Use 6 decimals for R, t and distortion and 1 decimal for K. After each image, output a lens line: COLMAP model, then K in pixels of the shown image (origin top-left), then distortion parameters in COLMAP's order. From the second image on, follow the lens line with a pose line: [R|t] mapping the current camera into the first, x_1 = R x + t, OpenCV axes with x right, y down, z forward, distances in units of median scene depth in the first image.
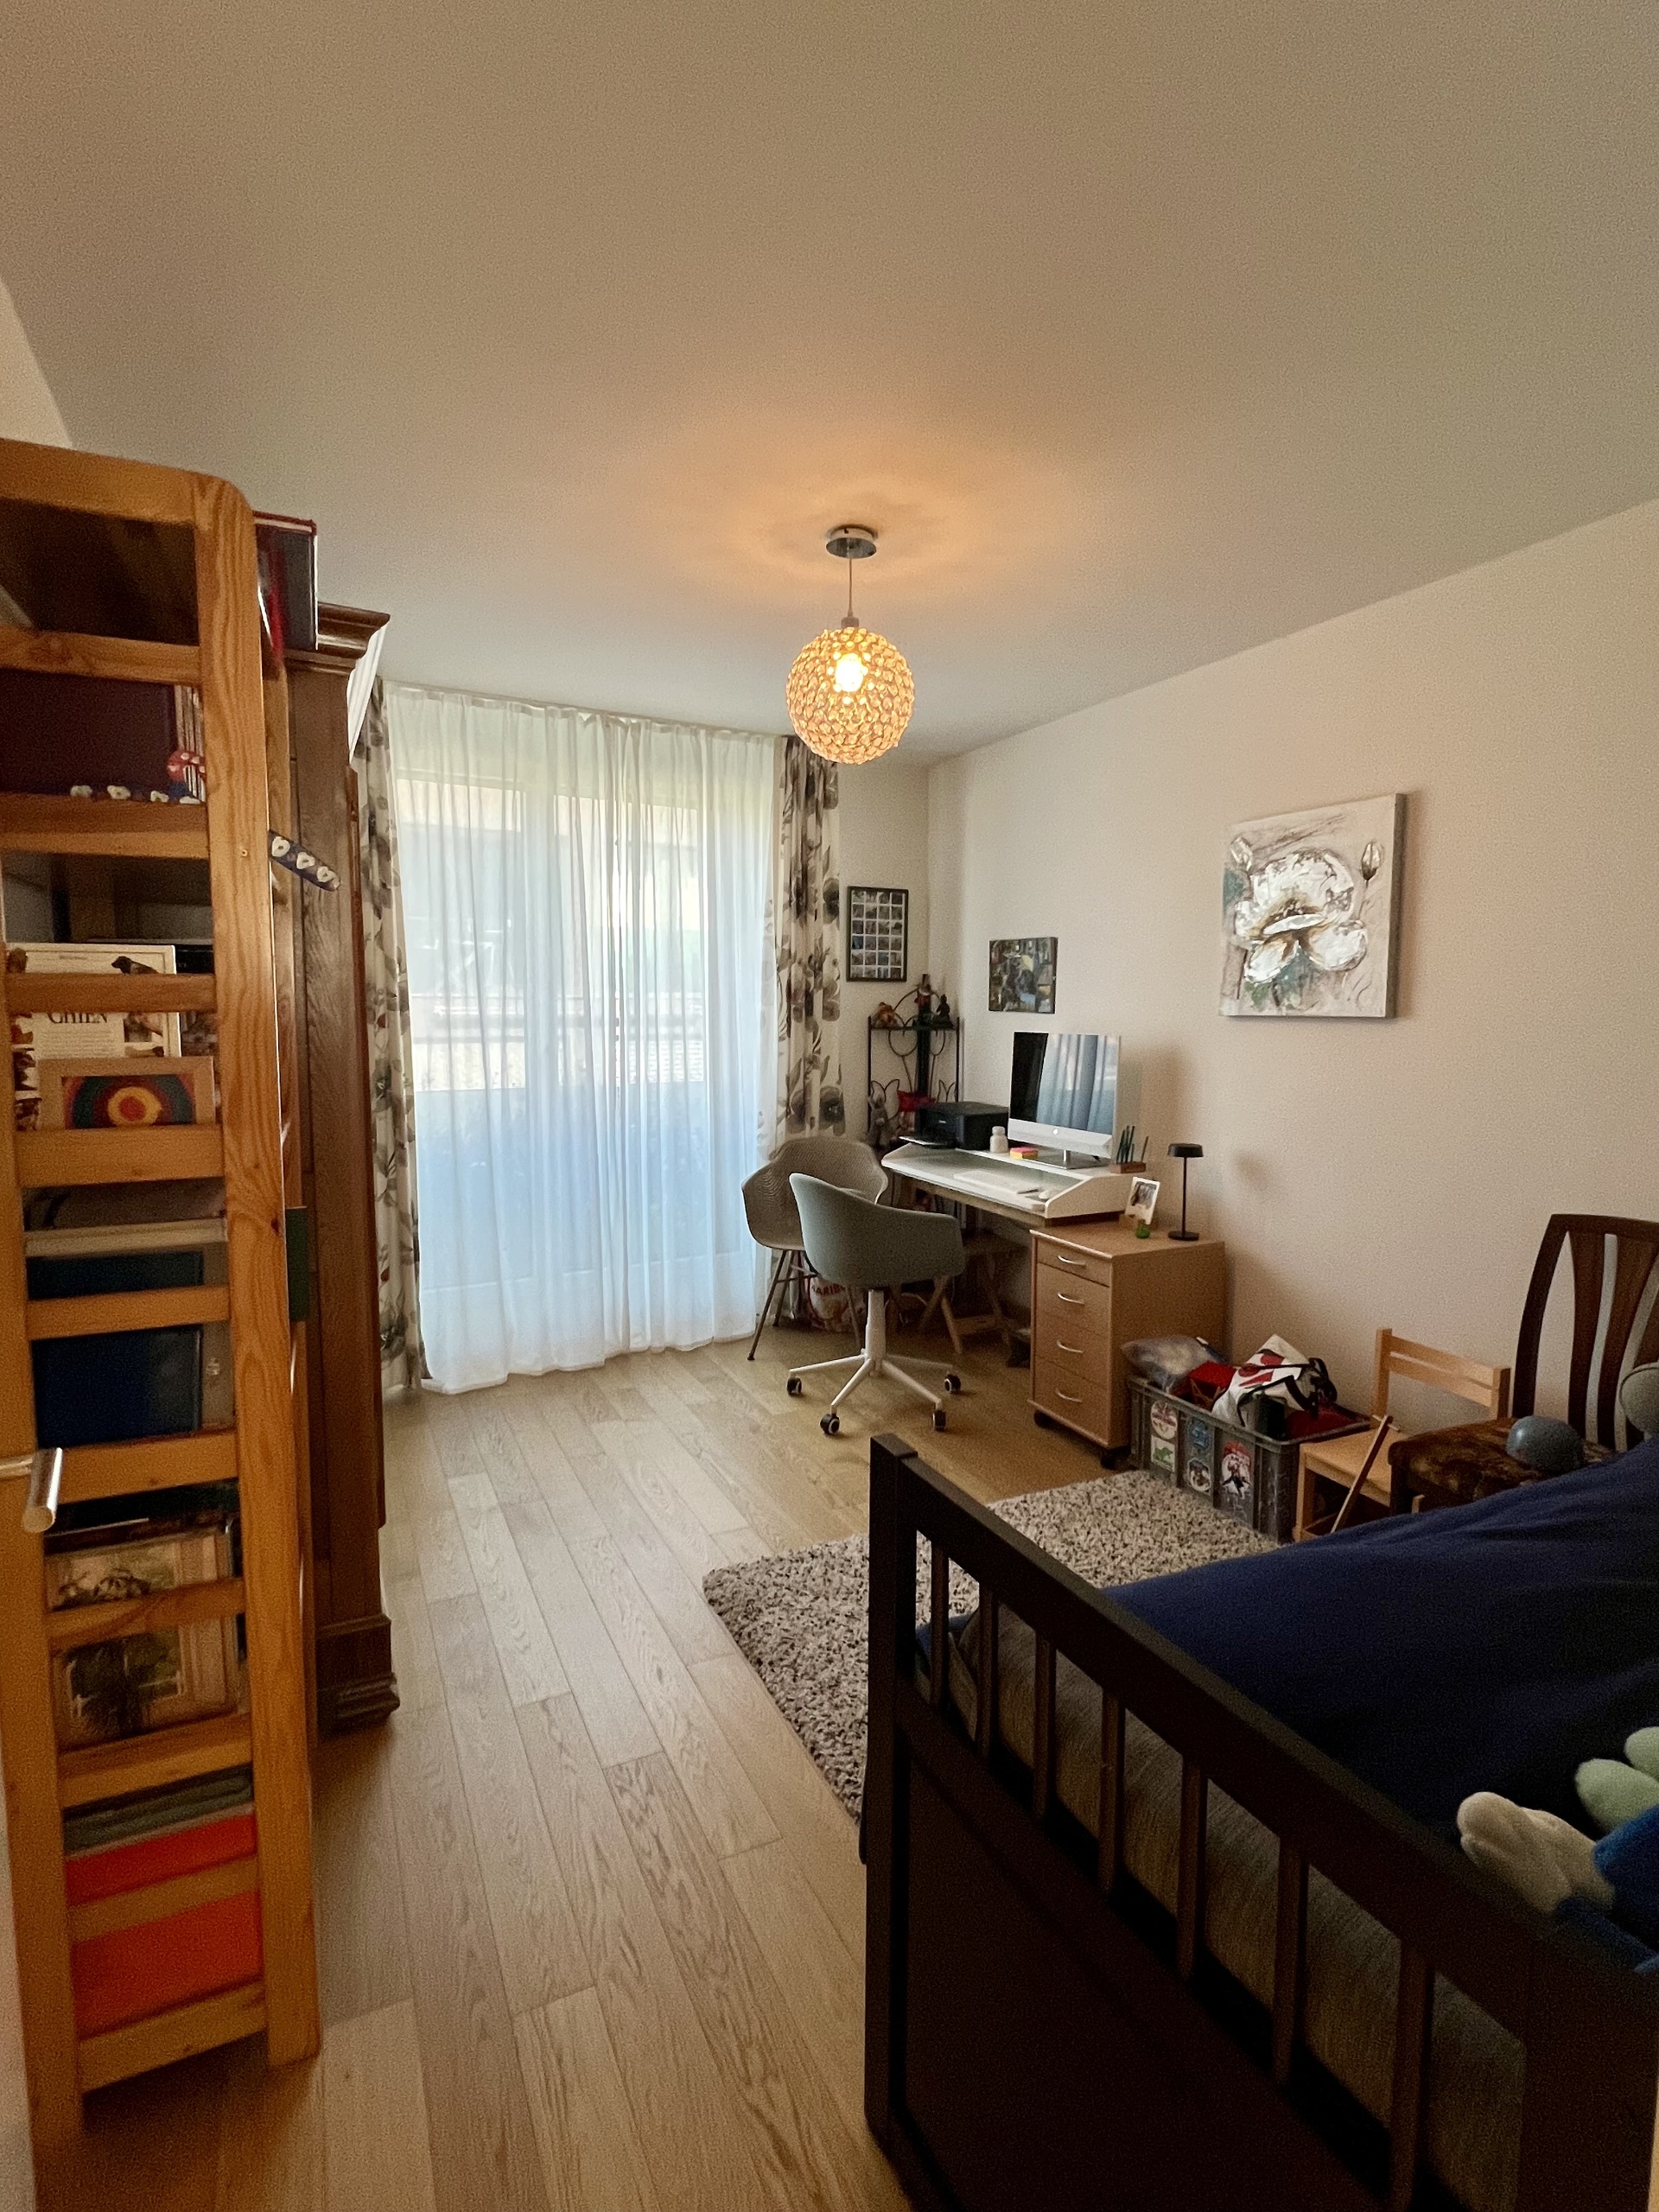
lens RADIAL K [[1094.1, 0, 824.9], [0, 1094.1, 1103.5], [0, 0, 1]] dist [-0.005036, 0.001345]
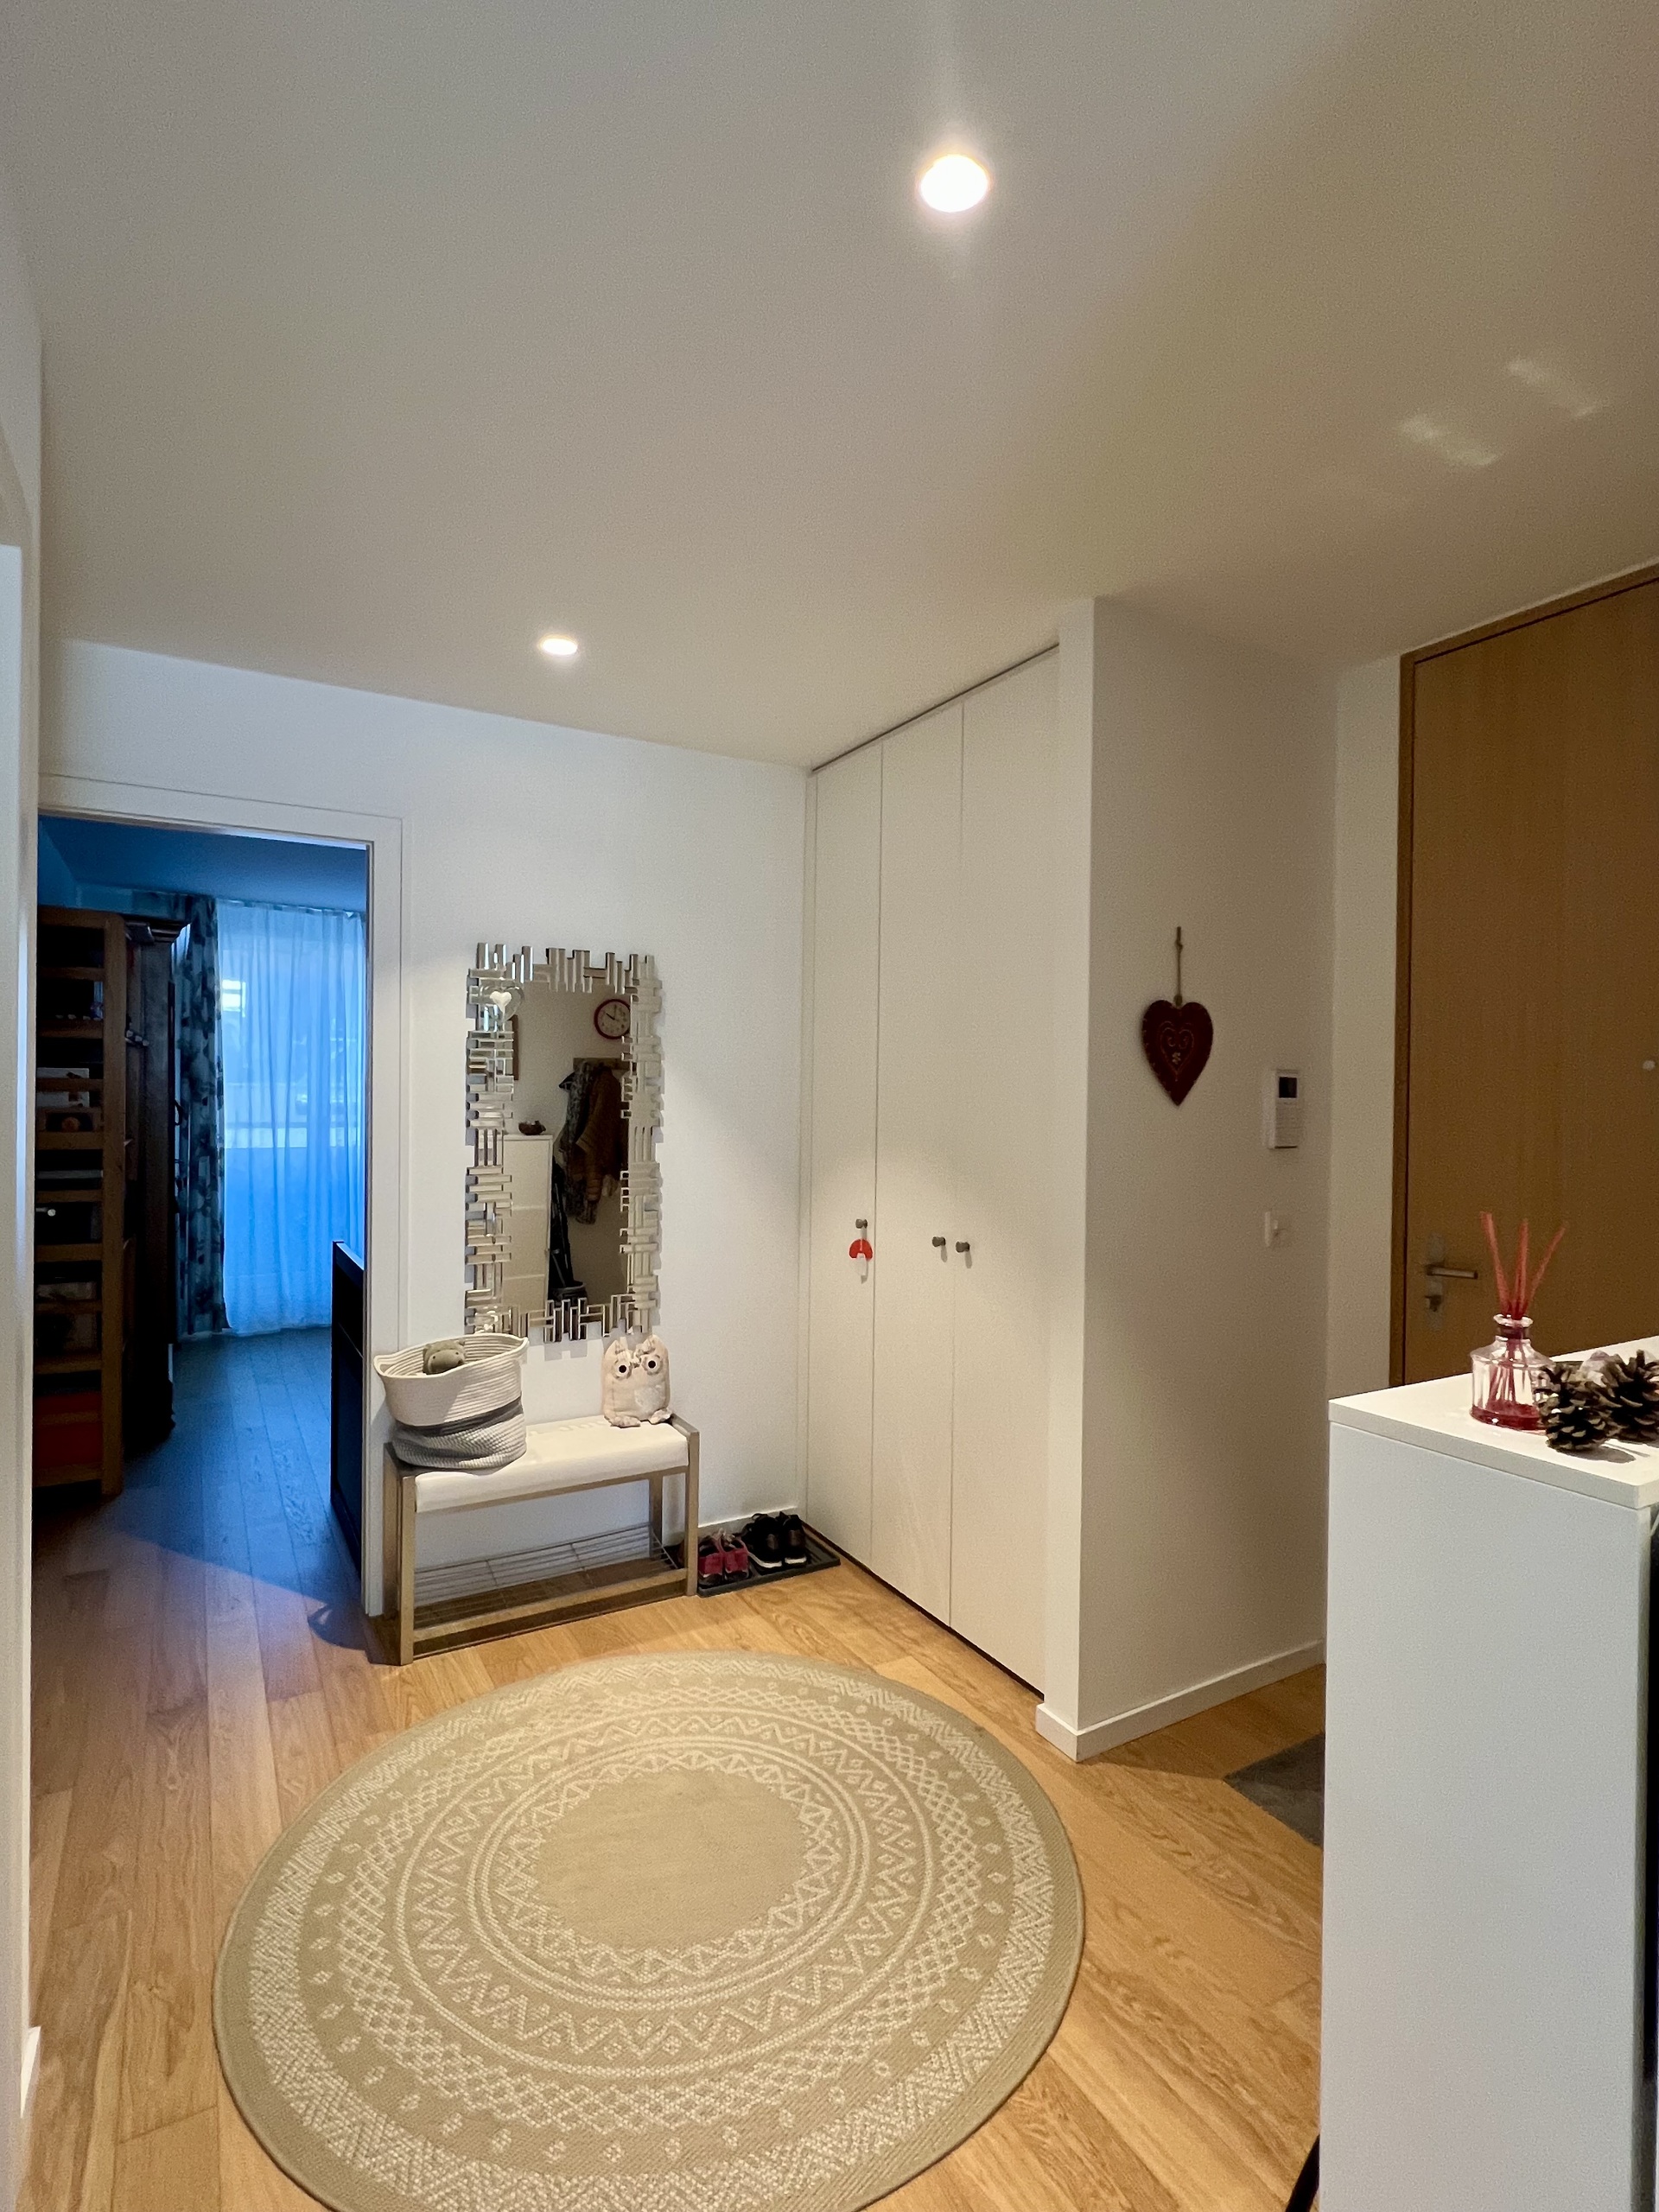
lens RADIAL K [[1094.1, 0, 837.0], [0, 1094.1, 1105.5], [0, 0, 1]] dist [-0.005036, 0.001345]
pose [[0.995662, 0.007597, 0.092731, 0.384132], [0.000229, 0.996458, -0.084096, 0.068325], [-0.093042, 0.083752, 0.992133, -0.708424]]
